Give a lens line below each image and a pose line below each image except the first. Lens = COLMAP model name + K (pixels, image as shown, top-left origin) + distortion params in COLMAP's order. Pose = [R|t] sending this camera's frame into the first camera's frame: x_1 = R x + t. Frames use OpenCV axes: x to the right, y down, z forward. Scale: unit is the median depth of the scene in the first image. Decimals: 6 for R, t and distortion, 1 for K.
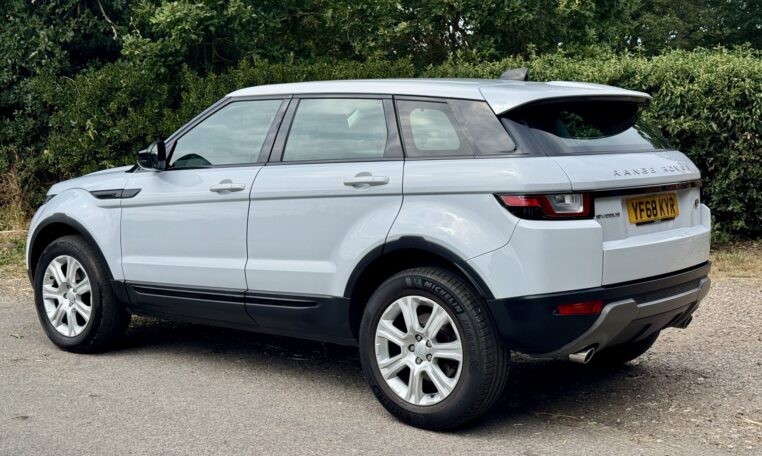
lens RADIAL K [[1088.9, 0, 381.0], [0, 1088.9, 228.0], [0, 0, 1]] dist [0.135020, -0.024584]
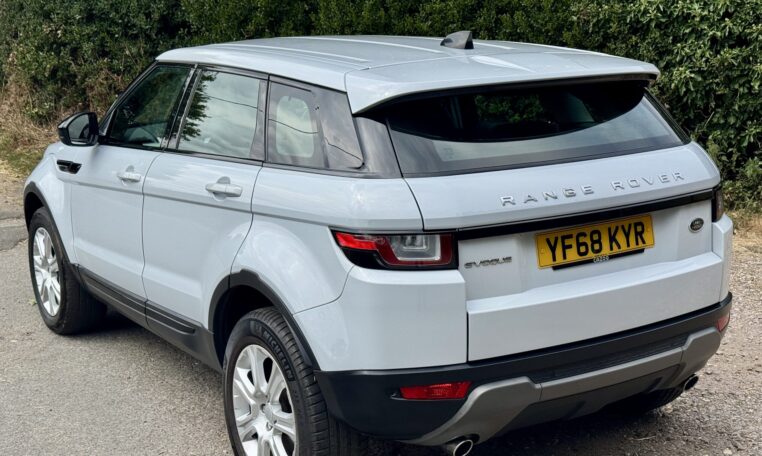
lens RADIAL K [[1088.9, 0, 381.0], [0, 1088.9, 228.0], [0, 0, 1]] dist [0.135020, -0.024584]
pose [[0.950068, 0.045807, -0.308661, 0.338795], [-0.010493, 0.993297, 0.115113, -0.107761], [0.311865, -0.106126, 0.944181, 0.294617]]
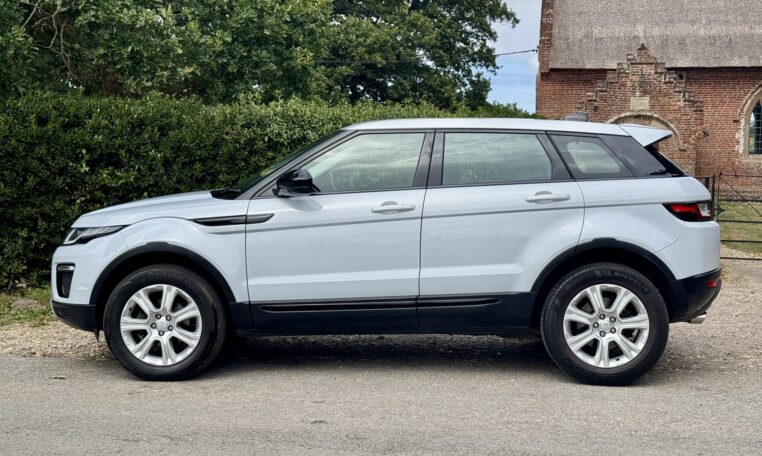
lens RADIAL K [[1088.9, 0, 381.0], [0, 1088.9, 228.0], [0, 0, 1]] dist [0.135020, -0.024584]
pose [[0.794136, -0.027193, 0.607132, -0.947821], [0.055472, 0.998072, -0.027856, 0.016452], [-0.605203, 0.055800, 0.794113, 0.110571]]
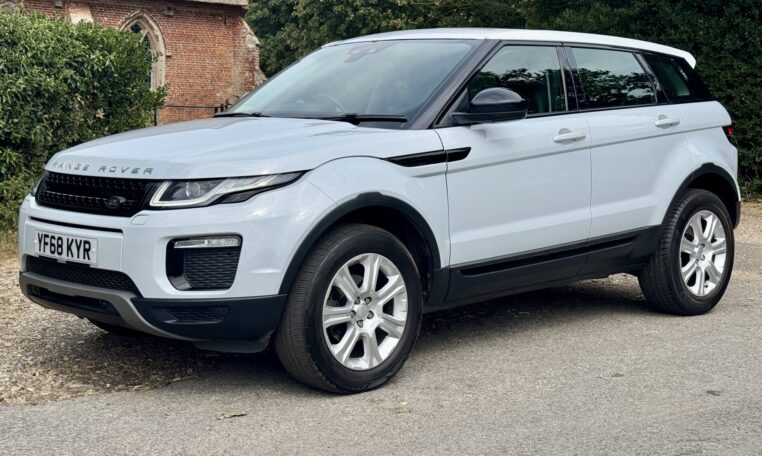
lens RADIAL K [[1088.9, 0, 381.0], [0, 1088.9, 228.0], [0, 0, 1]] dist [0.135020, -0.024584]
pose [[0.119997, -0.100785, 0.987645, -1.248053], [0.097342, 0.991234, 0.089324, -0.066704], [-0.987990, 0.085421, 0.128756, 1.170577]]
